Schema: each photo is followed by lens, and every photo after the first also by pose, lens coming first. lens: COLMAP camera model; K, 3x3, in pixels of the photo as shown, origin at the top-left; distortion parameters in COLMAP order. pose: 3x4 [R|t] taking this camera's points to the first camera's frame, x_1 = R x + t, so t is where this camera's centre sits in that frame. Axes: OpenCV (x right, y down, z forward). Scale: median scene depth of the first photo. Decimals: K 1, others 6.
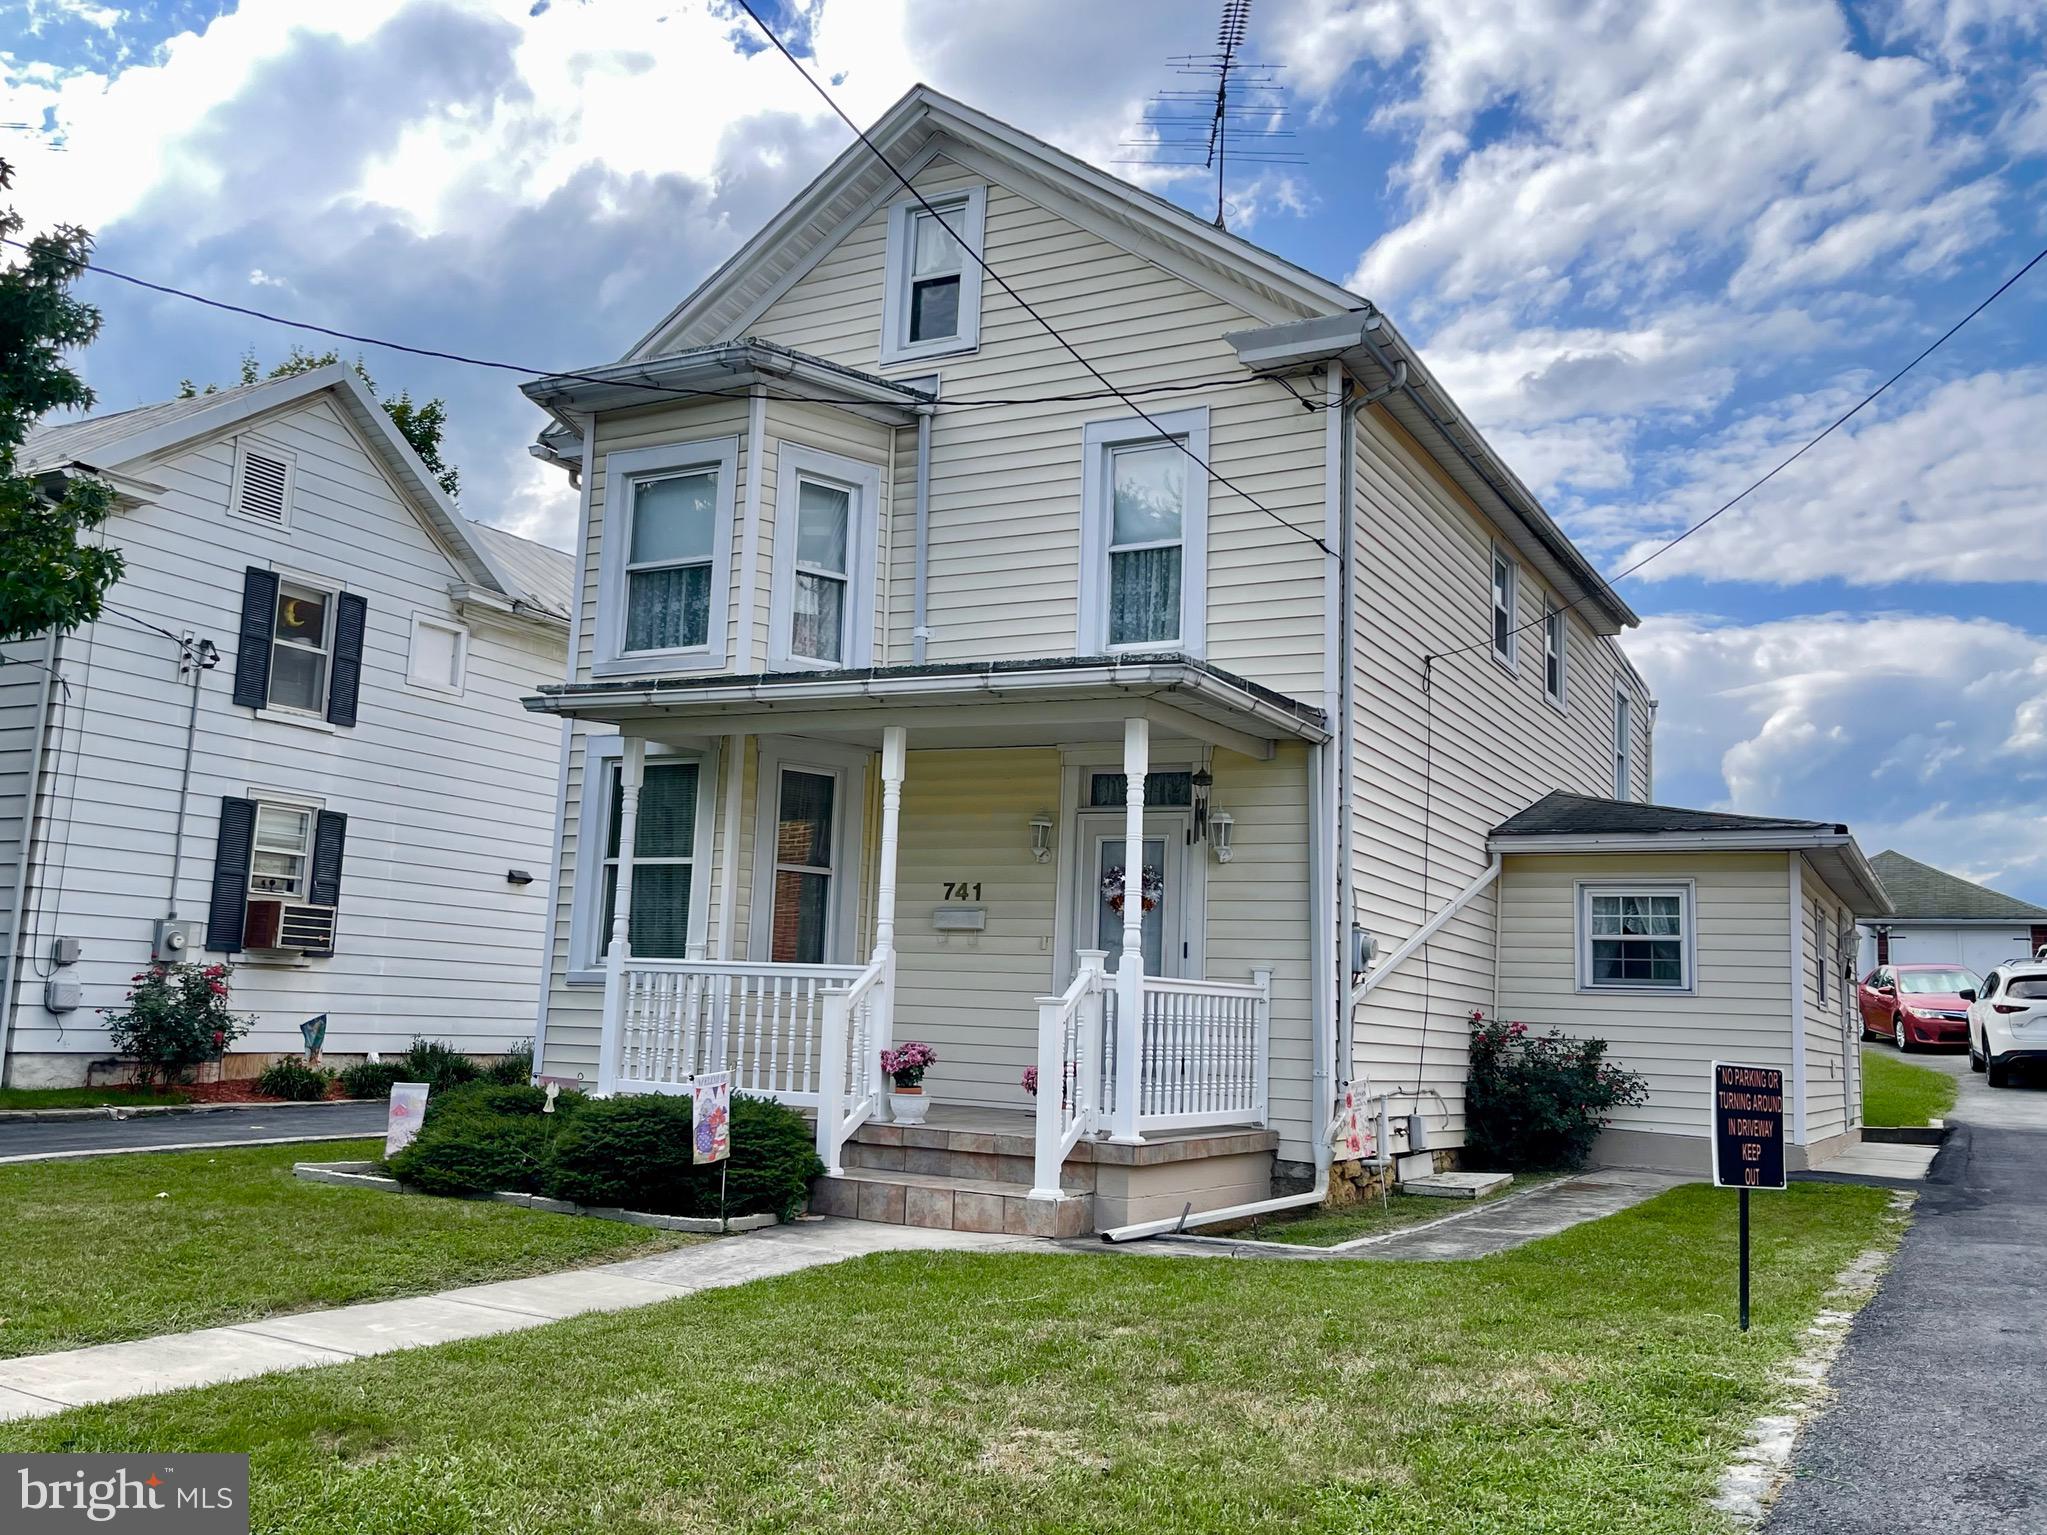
lens RADIAL K [[1783.3, 0, 1025.4], [0, 1783.3, 735.6], [0, 0, 1]] dist [0.054876, -0.001345]
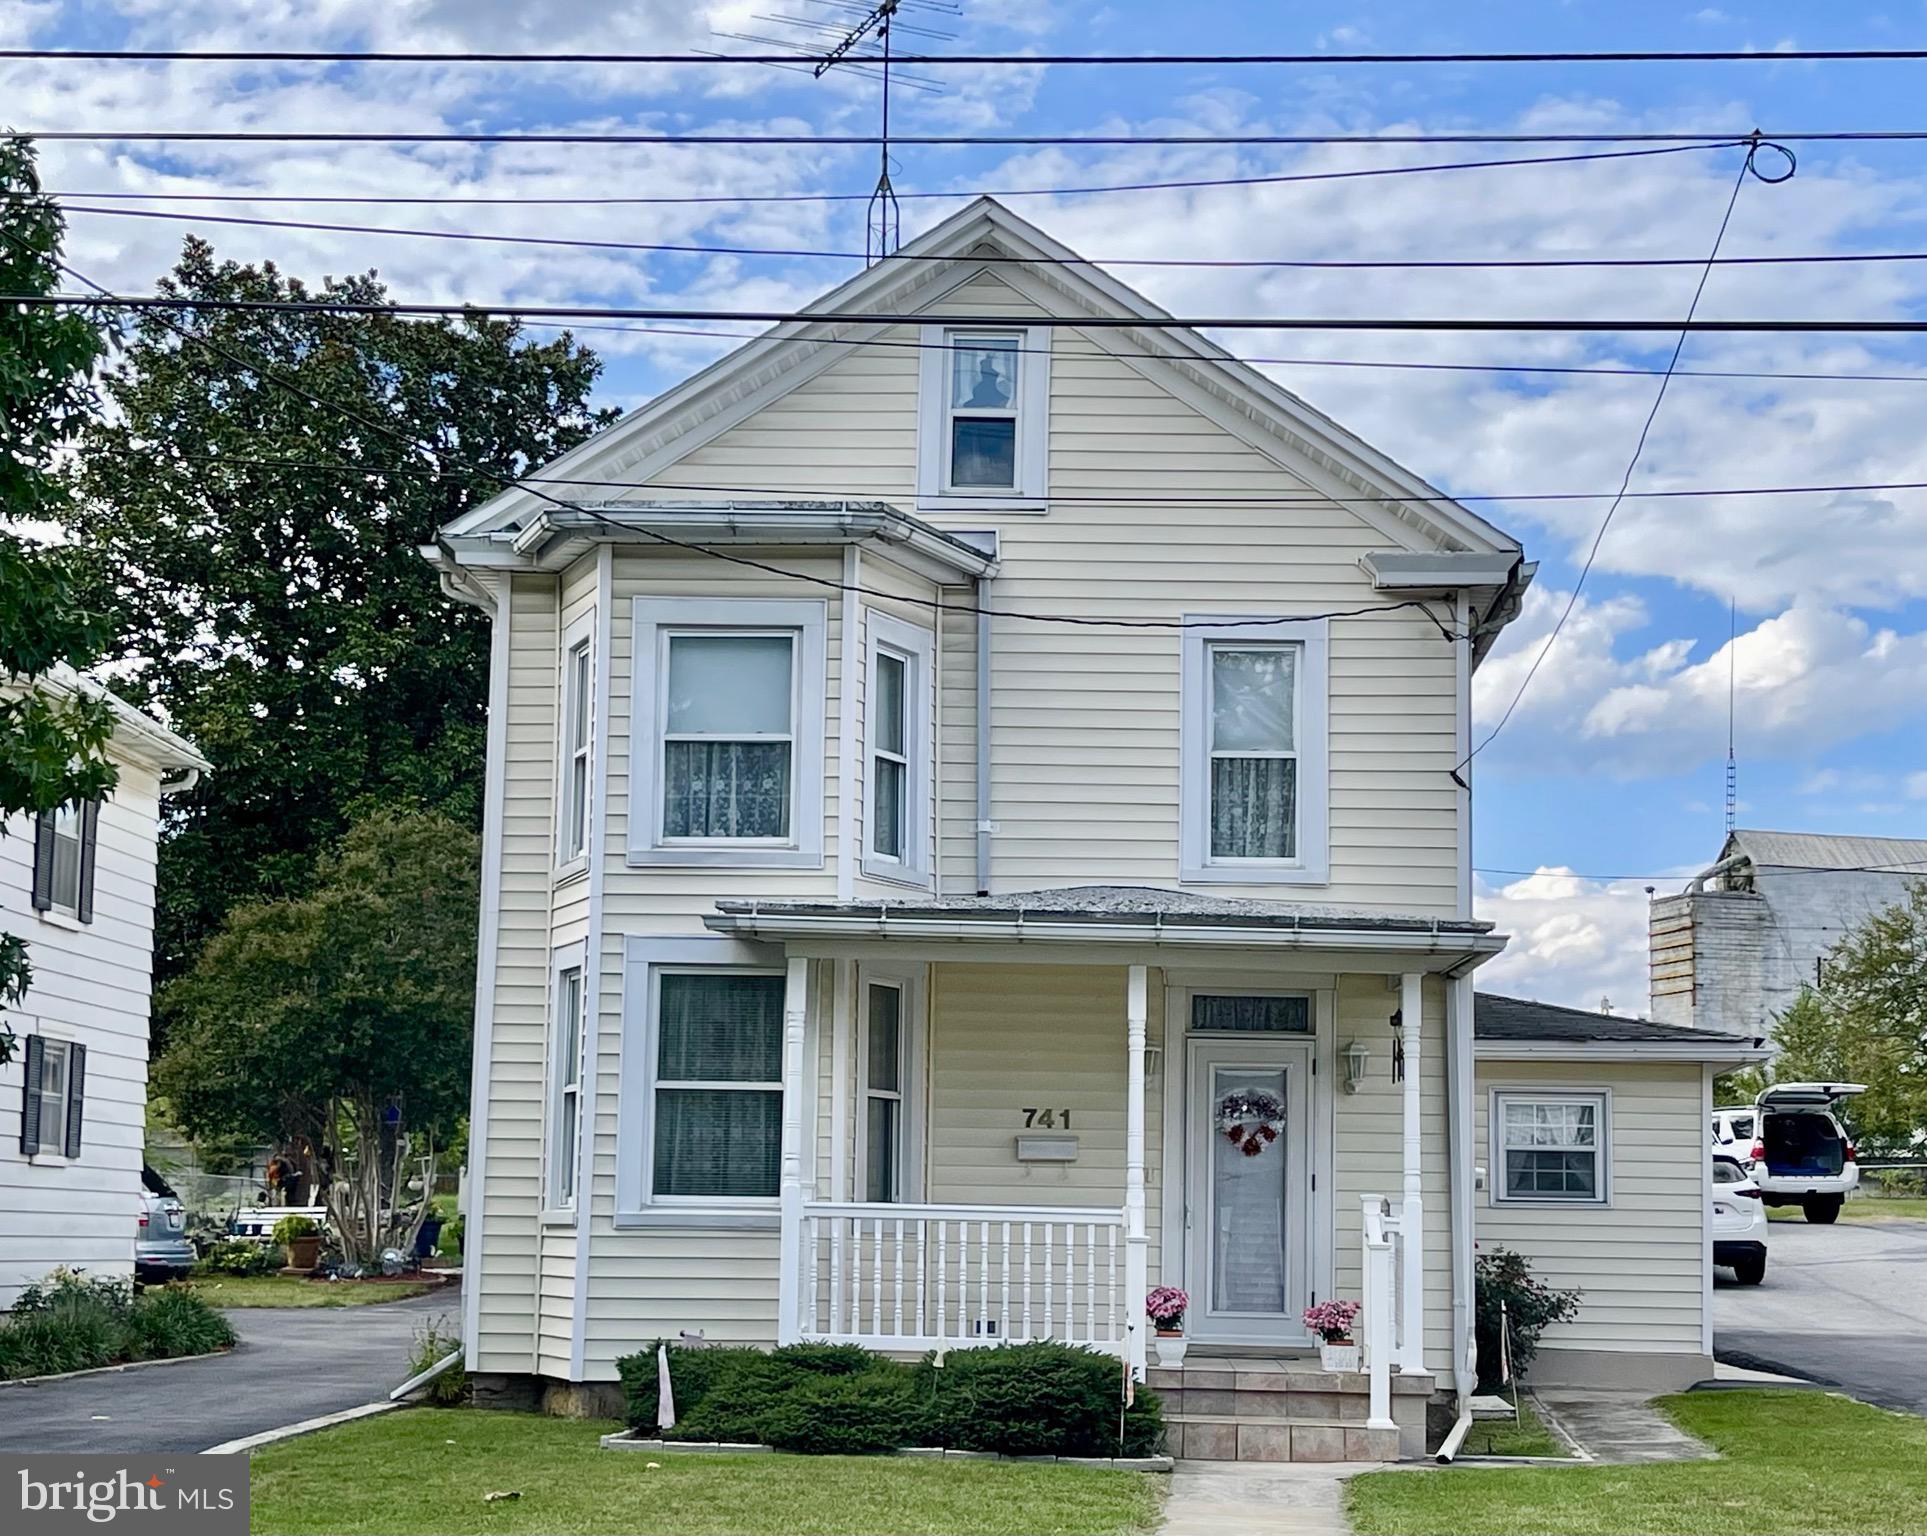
lens RADIAL K [[3250.8, 0, 1054.6], [0, 3250.8, 825.1], [0, 0, 1]] dist [0.086926, 0.000000]
pose [[0.889814, 0.032346, 0.455175, -0.808956], [-0.053766, 0.997968, 0.034187, -0.122332], [-0.453145, -0.054893, 0.889745, -0.489276]]
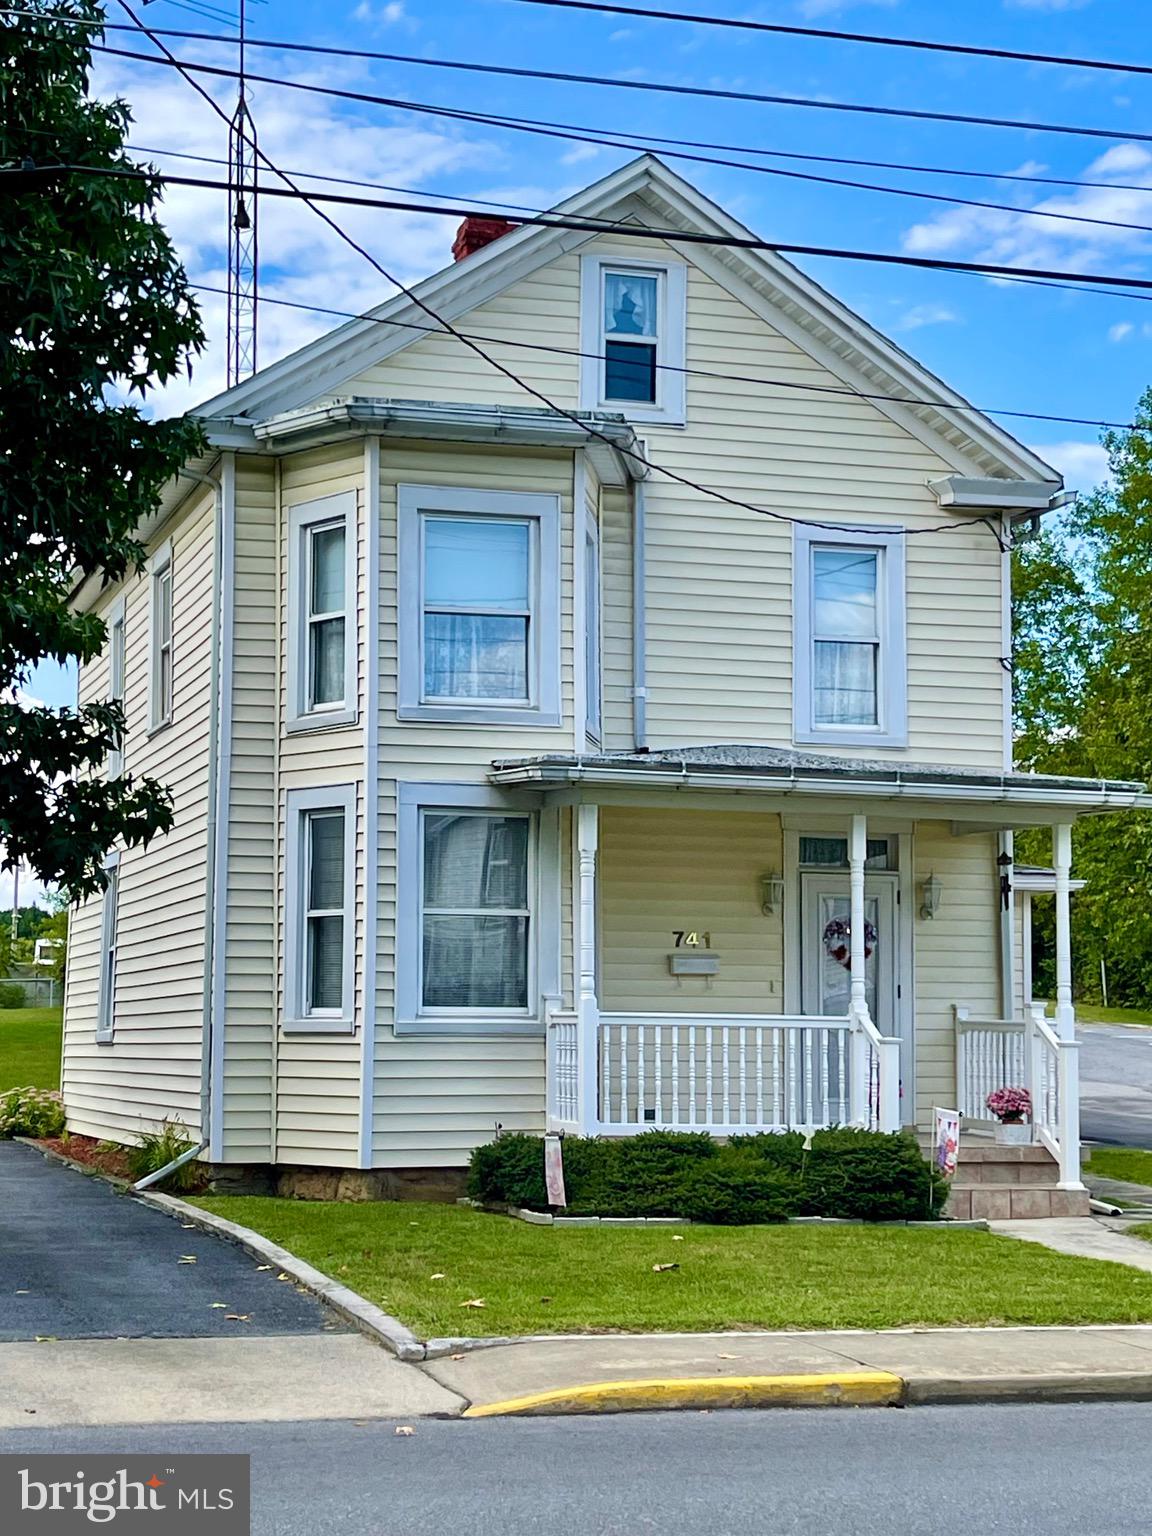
lens RADIAL K [[2796.4, 0, 575.7], [0, 2796.4, 765.5], [0, 0, 1]] dist [0.100538, 0.000000]
pose [[0.694783, 0.032223, 0.718498, -1.337223], [-0.091677, 0.994815, 0.044036, -0.088710], [-0.713353, -0.096465, 0.694134, -0.130357]]
